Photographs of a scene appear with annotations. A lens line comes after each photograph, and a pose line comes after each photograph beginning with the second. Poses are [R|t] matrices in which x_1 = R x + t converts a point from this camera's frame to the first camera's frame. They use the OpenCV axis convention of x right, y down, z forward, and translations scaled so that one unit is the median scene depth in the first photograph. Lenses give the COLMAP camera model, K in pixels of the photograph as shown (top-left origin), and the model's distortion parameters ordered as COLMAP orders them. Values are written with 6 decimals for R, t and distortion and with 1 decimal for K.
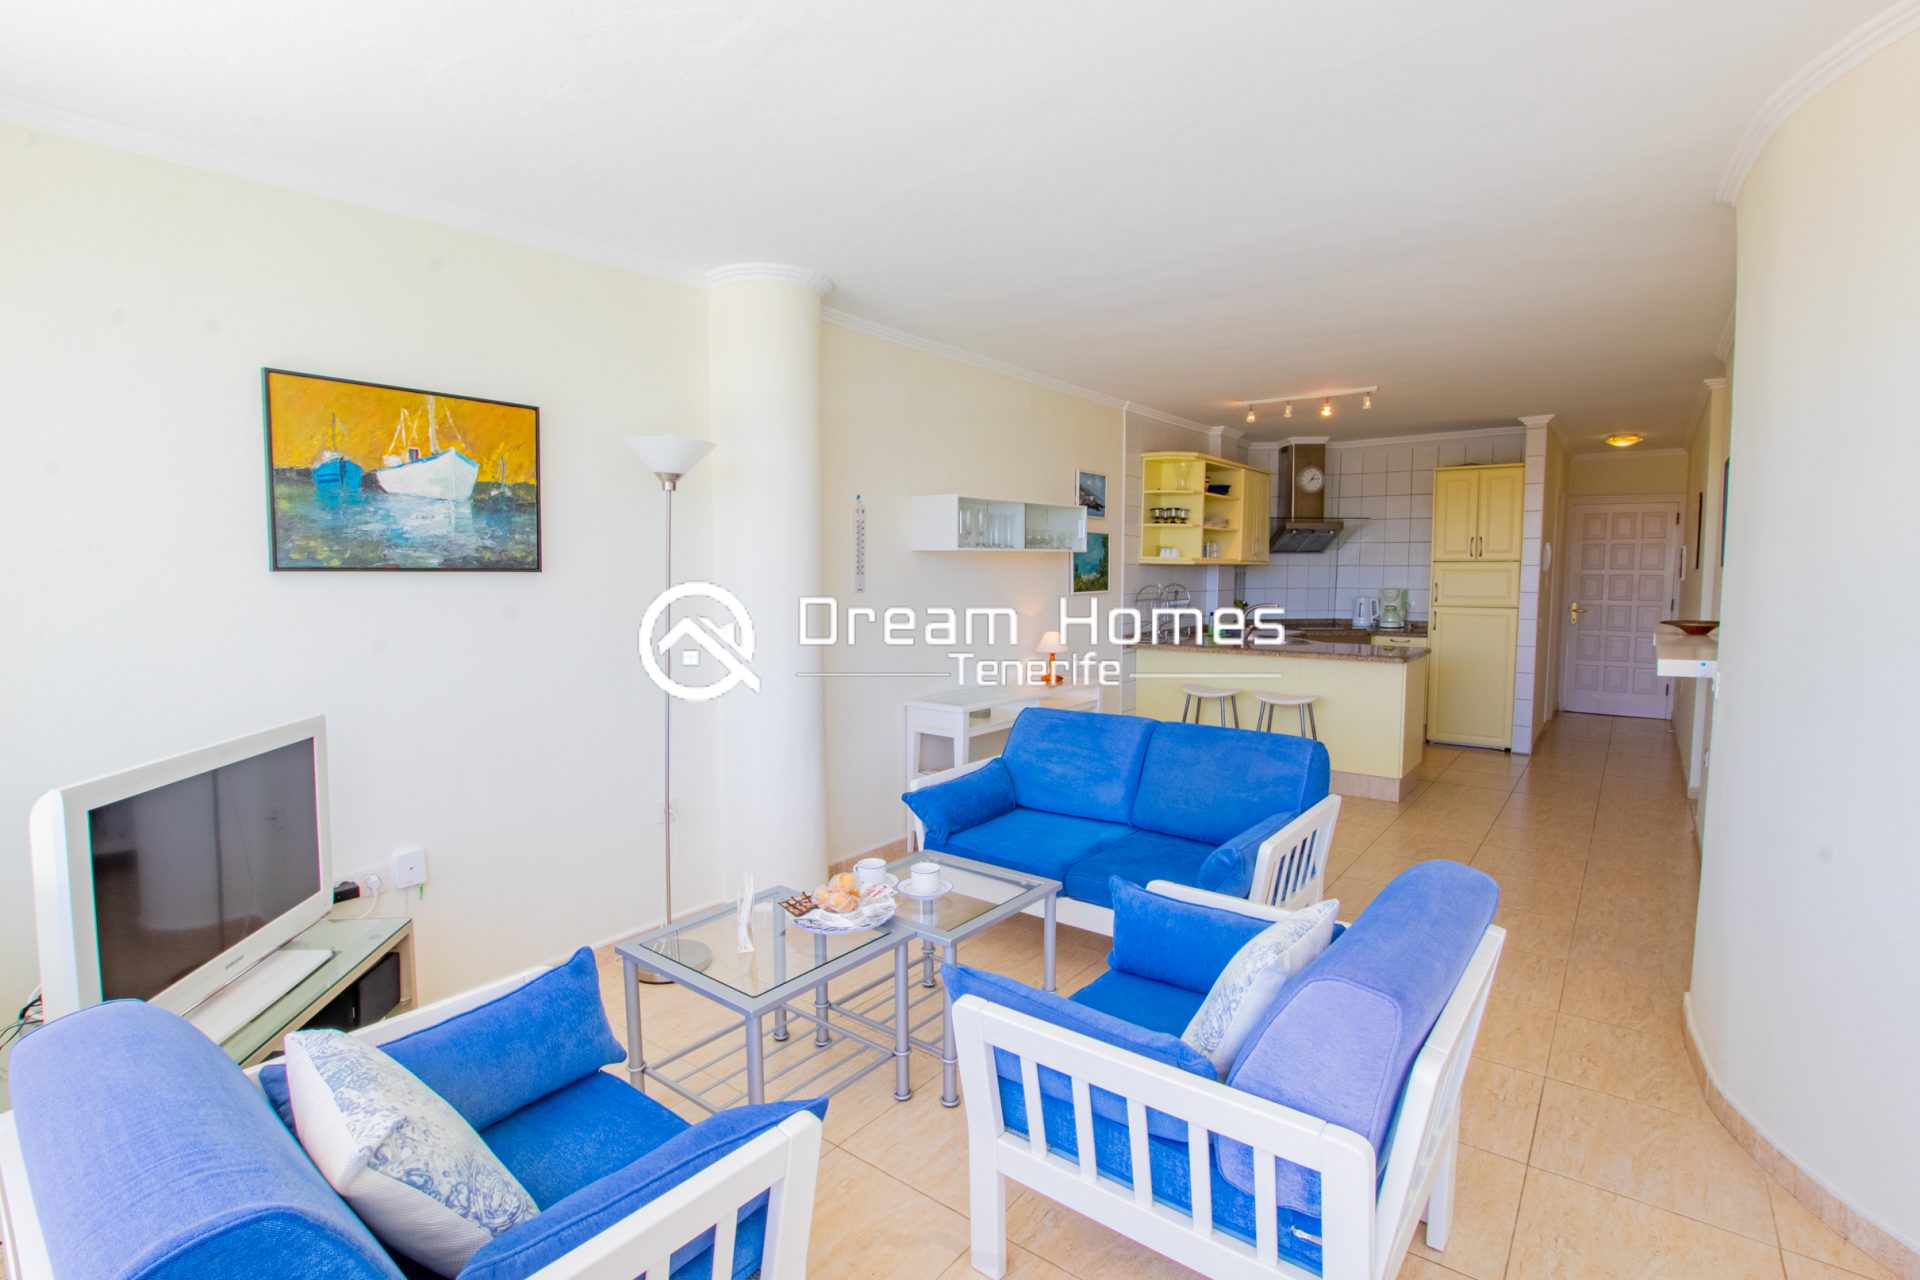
lens RADIAL K [[897.3, 0, 959.8], [0, 897.3, 638.1], [0, 0, 1]] dist [-0.026086, -0.000087]
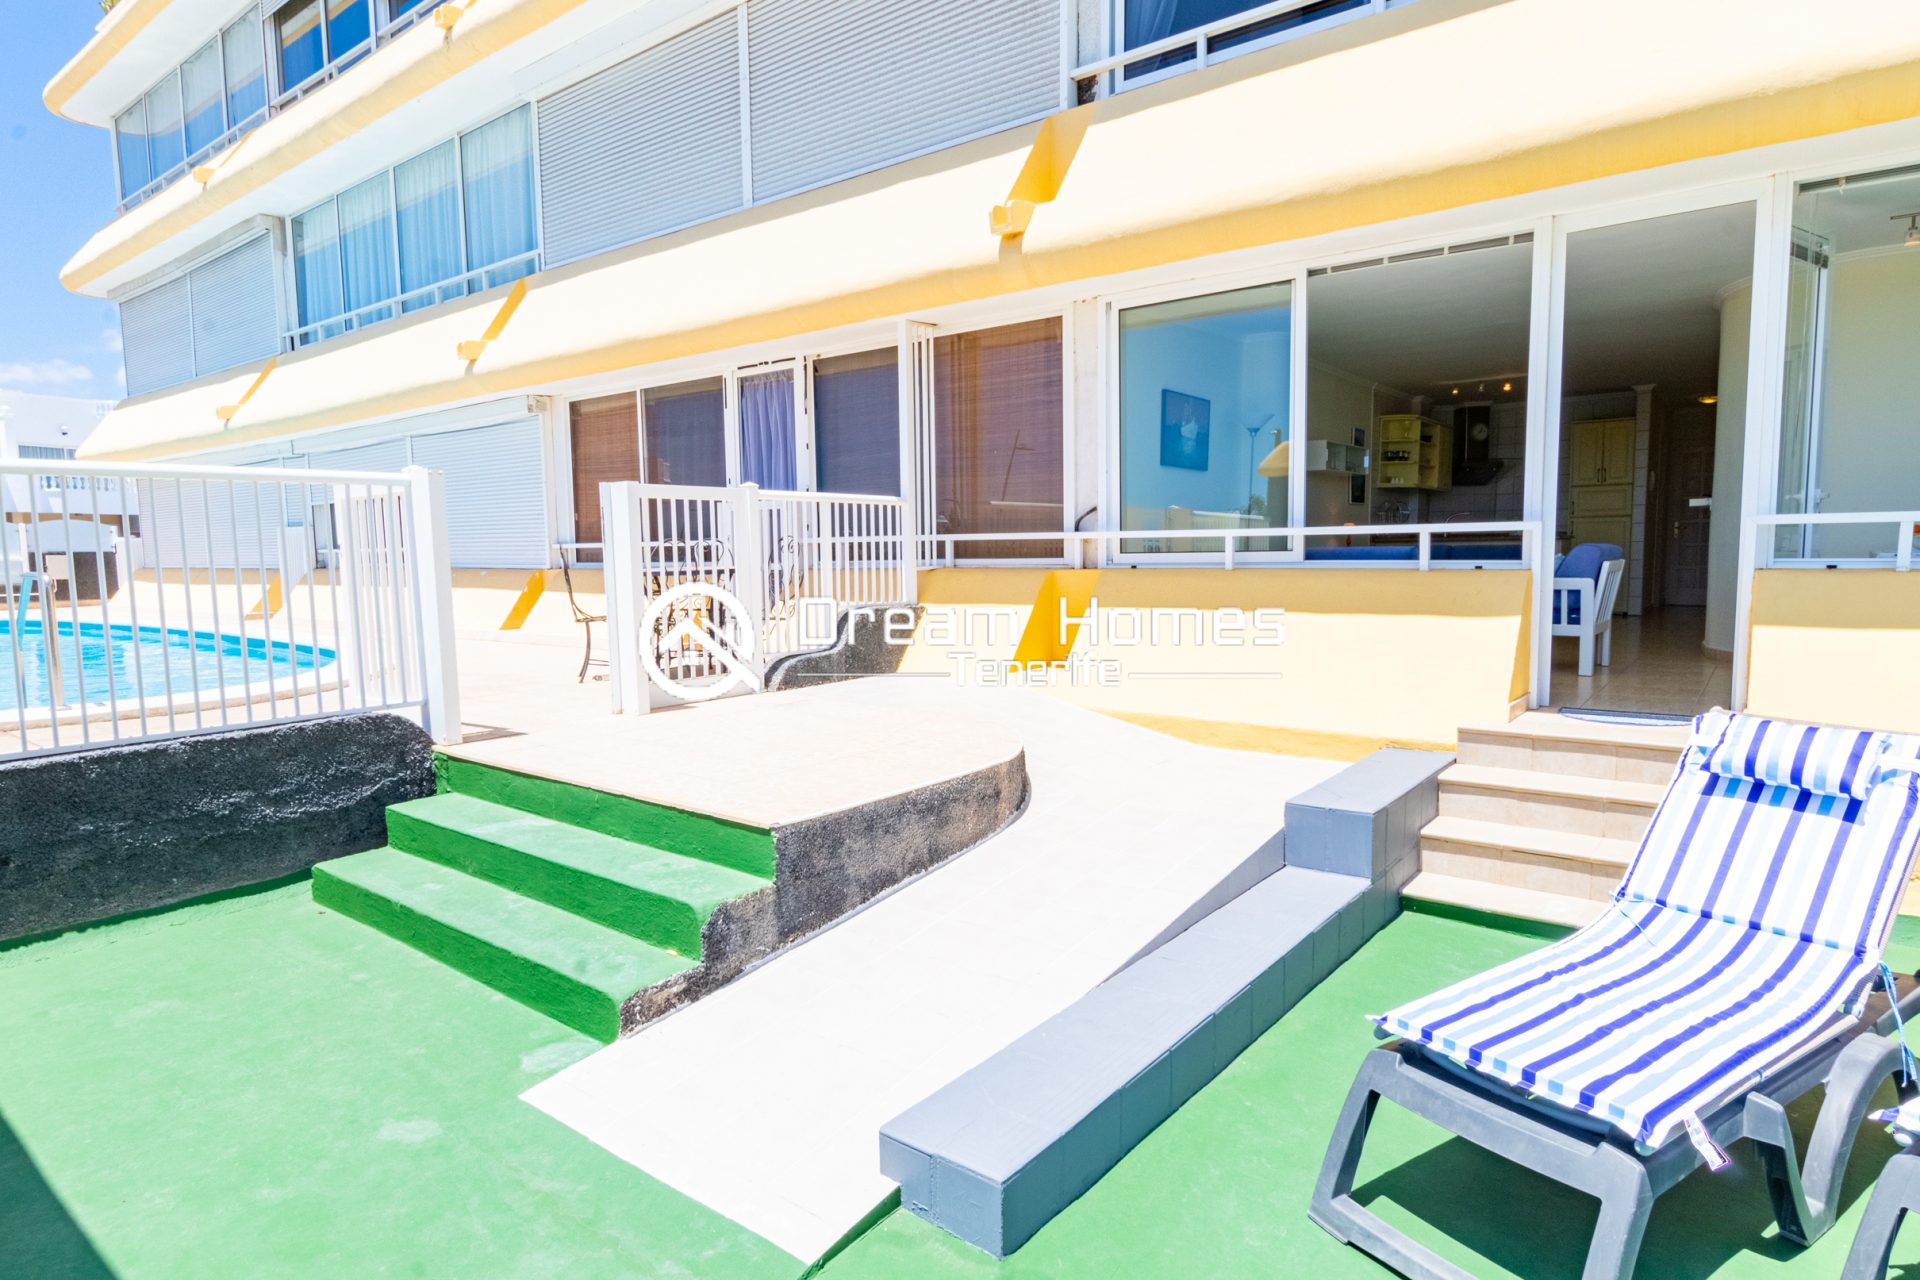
lens RADIAL K [[1064.0, 0, 957.4], [0, 1064.0, 643.4], [0, 0, 1]] dist [0.002456, 0.000158]
pose [[0.999881, -0.013545, -0.007372, -0.472662], [0.013588, 0.999891, 0.005715, 0.150634], [0.007293, -0.005814, 0.999956, -0.765639]]
